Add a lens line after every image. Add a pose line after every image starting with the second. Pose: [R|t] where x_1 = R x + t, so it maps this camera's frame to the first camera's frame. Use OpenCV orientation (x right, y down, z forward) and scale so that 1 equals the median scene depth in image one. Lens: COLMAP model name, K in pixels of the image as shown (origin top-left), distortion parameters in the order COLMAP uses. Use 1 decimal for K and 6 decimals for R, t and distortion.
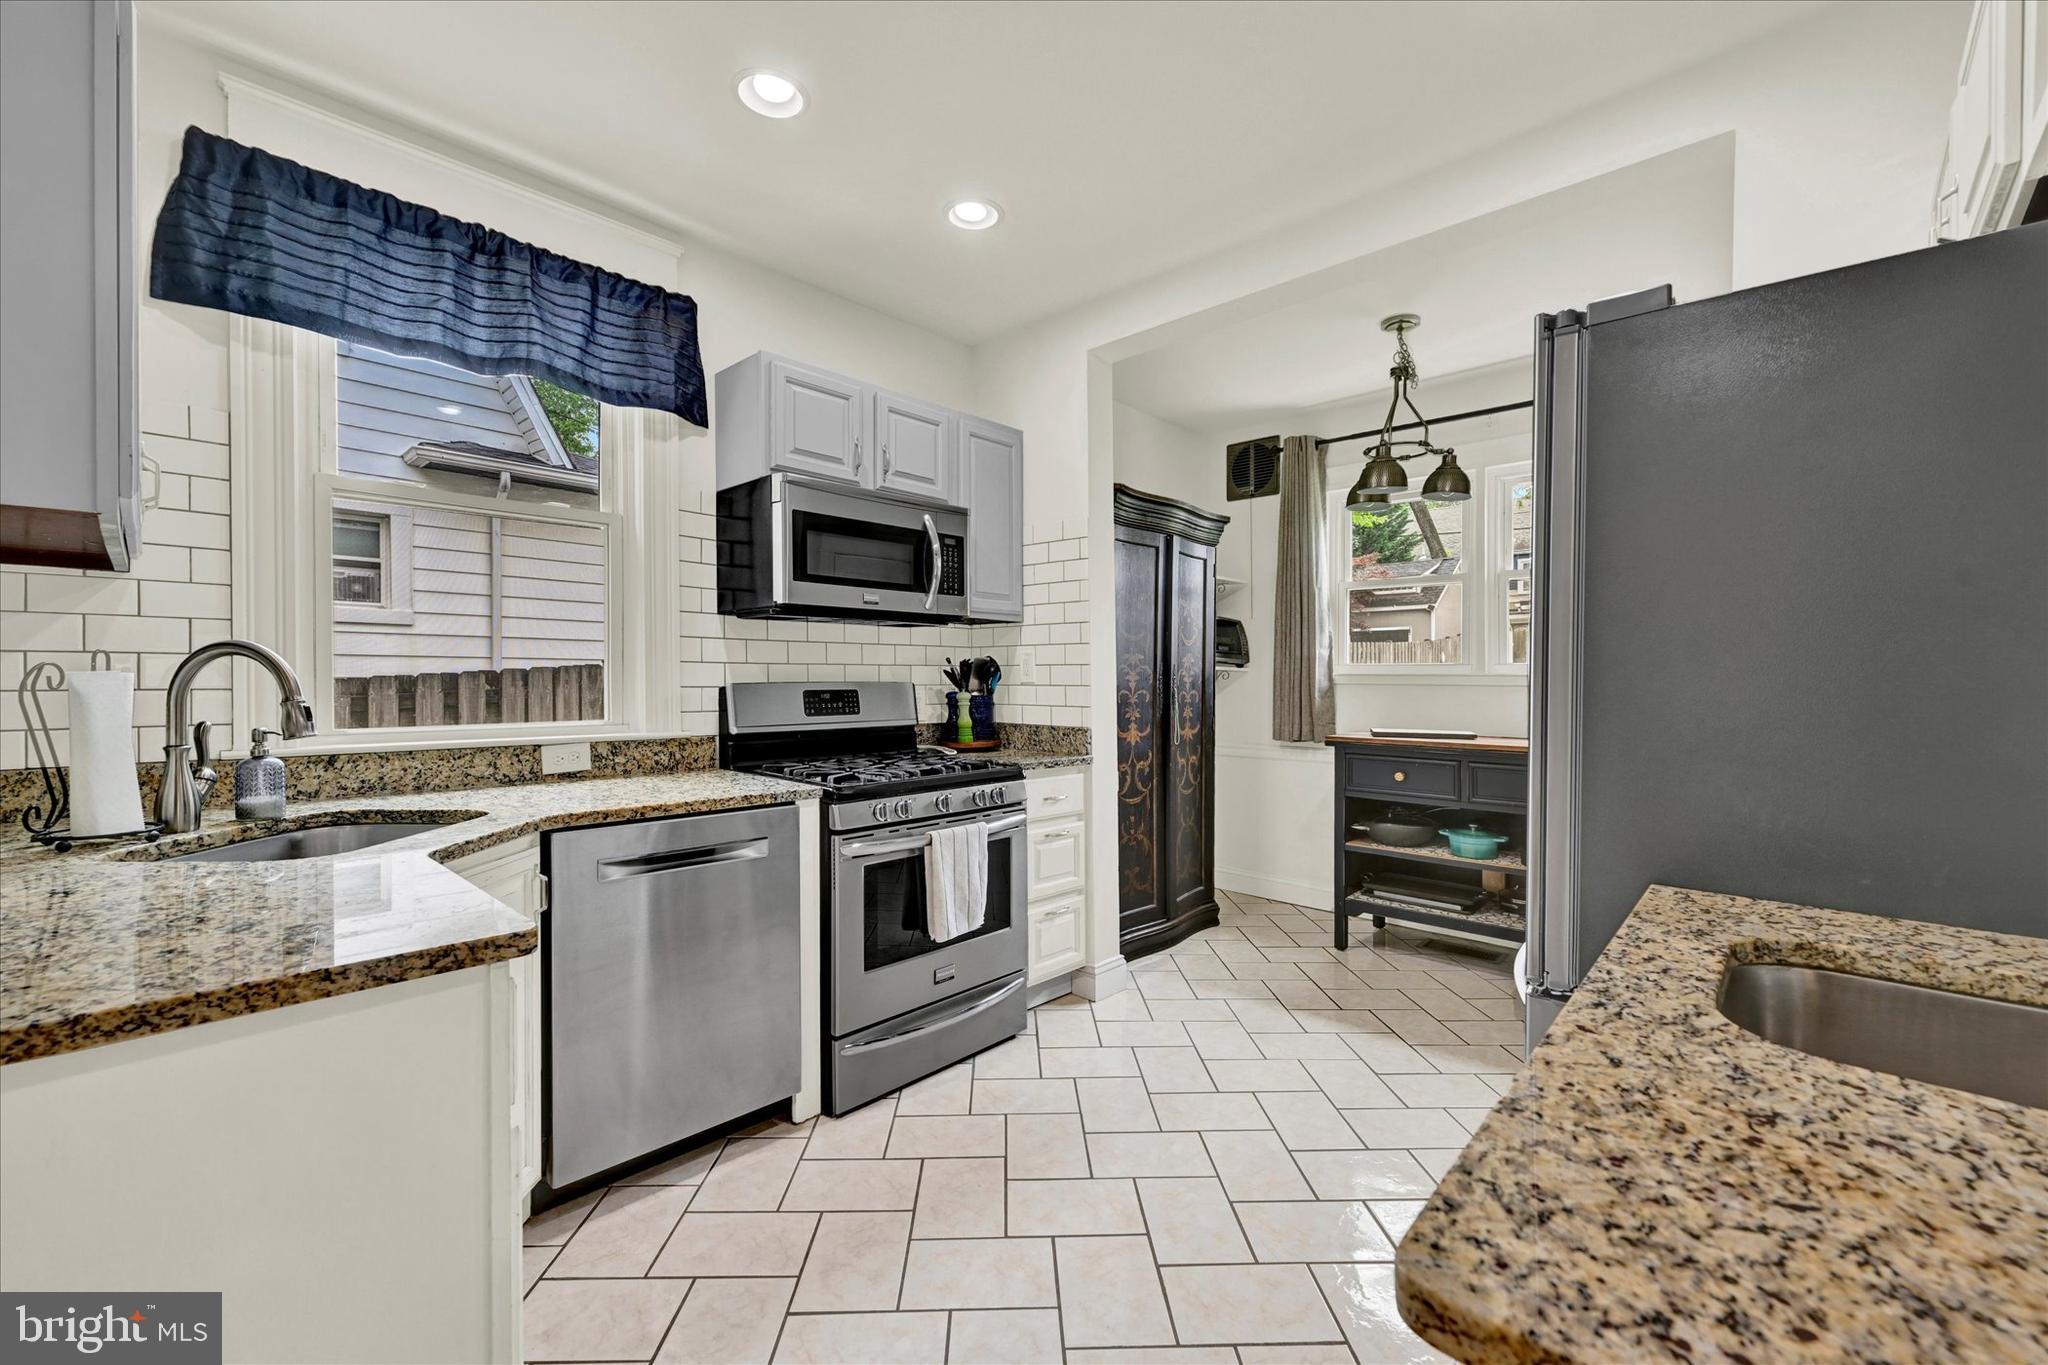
lens RADIAL K [[822.9, 0, 1020.4], [0, 822.9, 696.3], [0, 0, 1]] dist [0.001391, 0.000213]
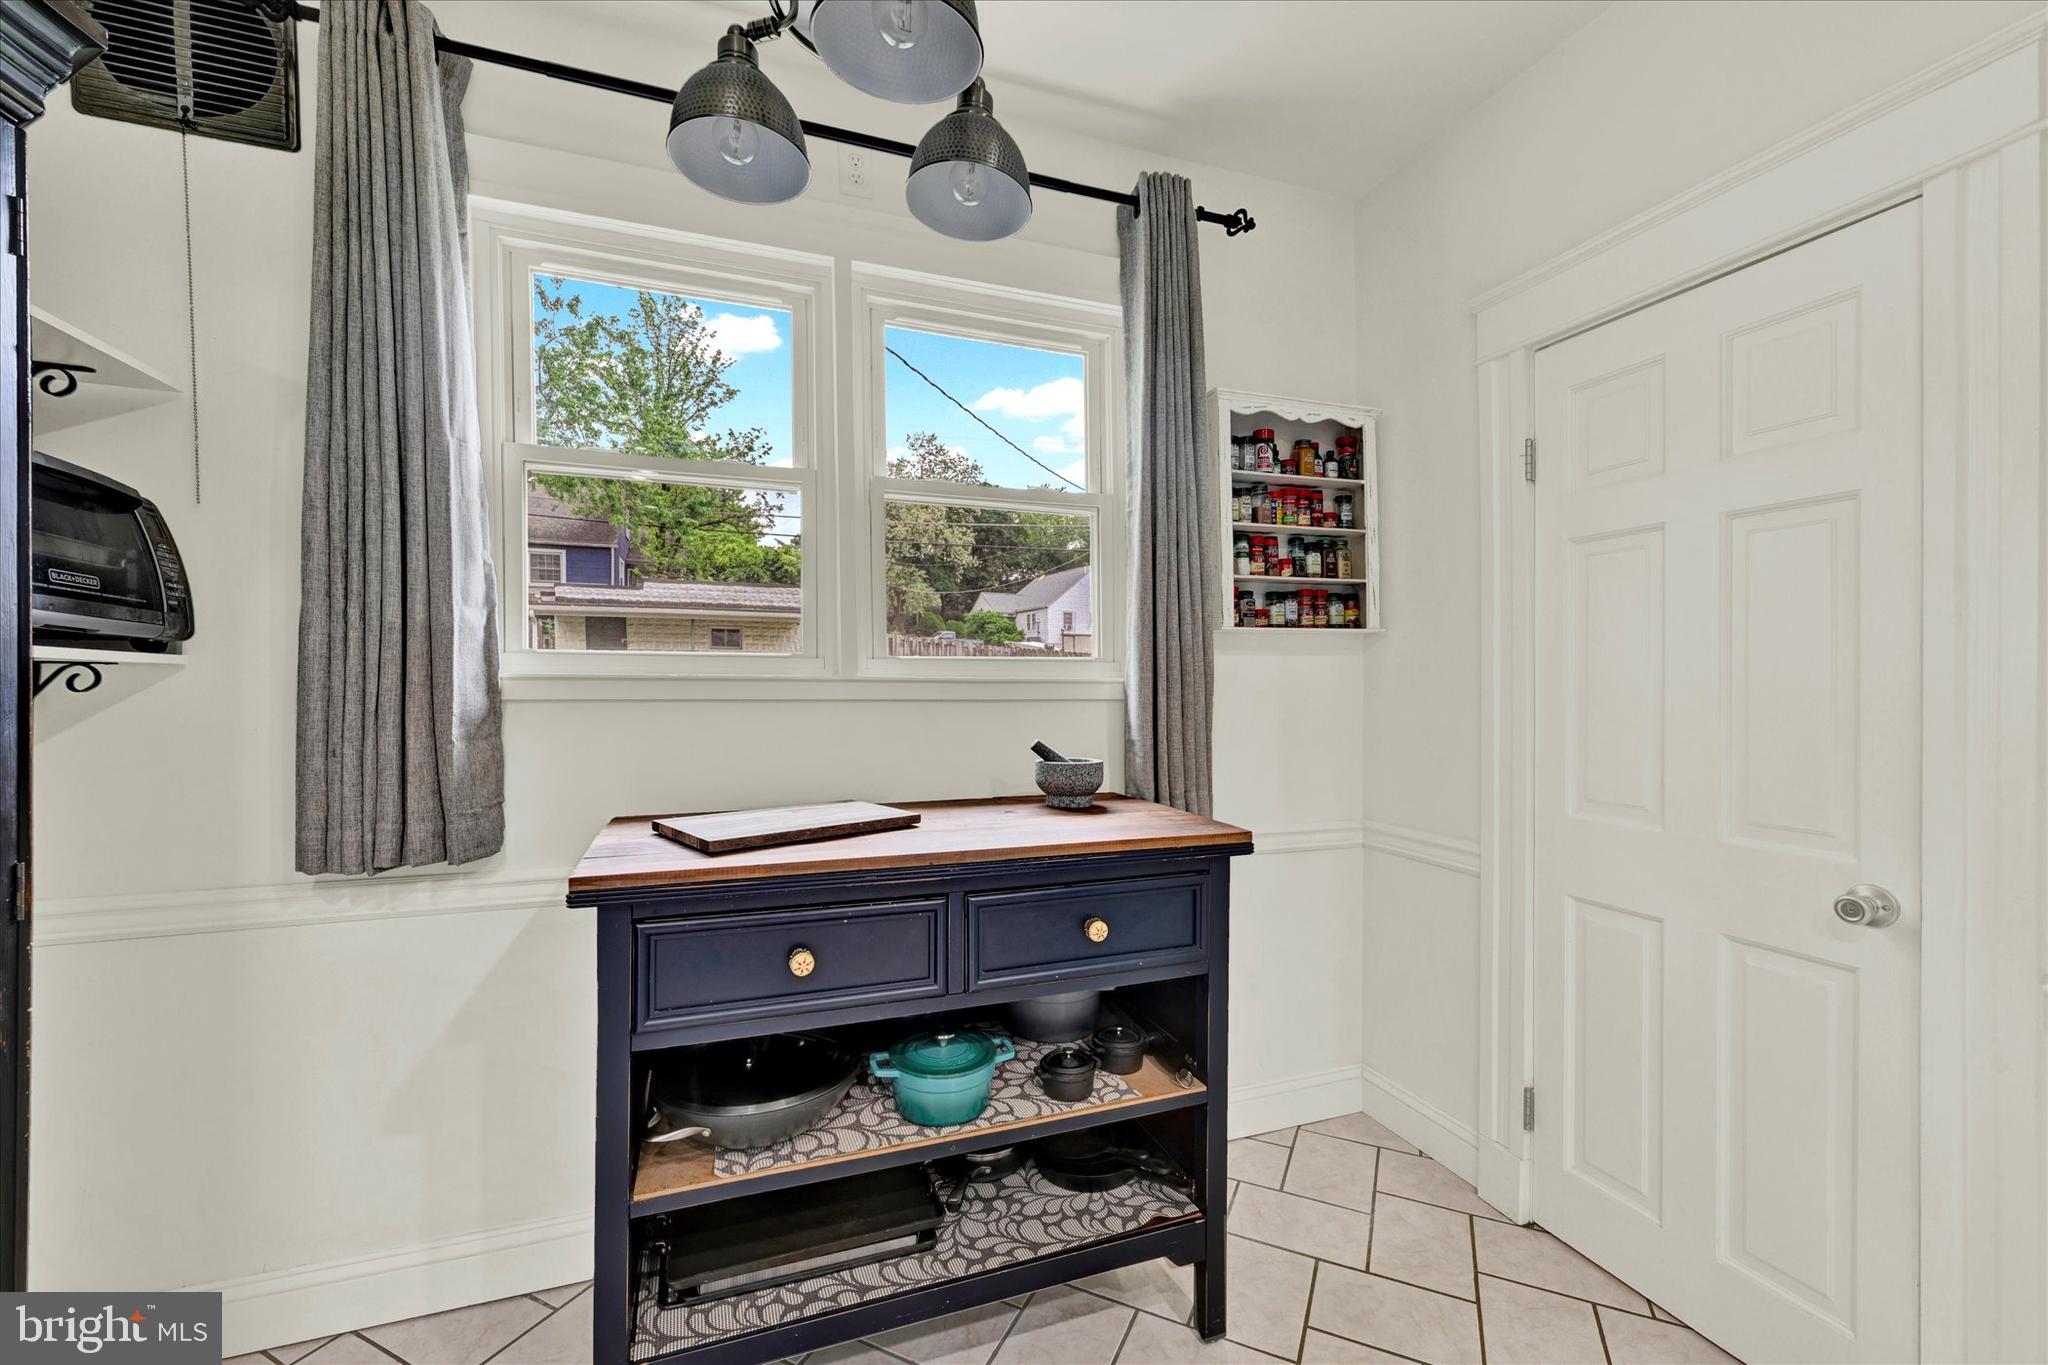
lens RADIAL K [[831.0, 0, 1012.5], [0, 831.0, 681.0], [0, 0, 1]] dist [0.001216, 0.000166]
pose [[0.459454, -0.001832, 0.888200, 0.148826], [0.019695, 0.999773, -0.008126, -0.016531], [-0.887983, 0.021227, 0.459386, 0.613336]]
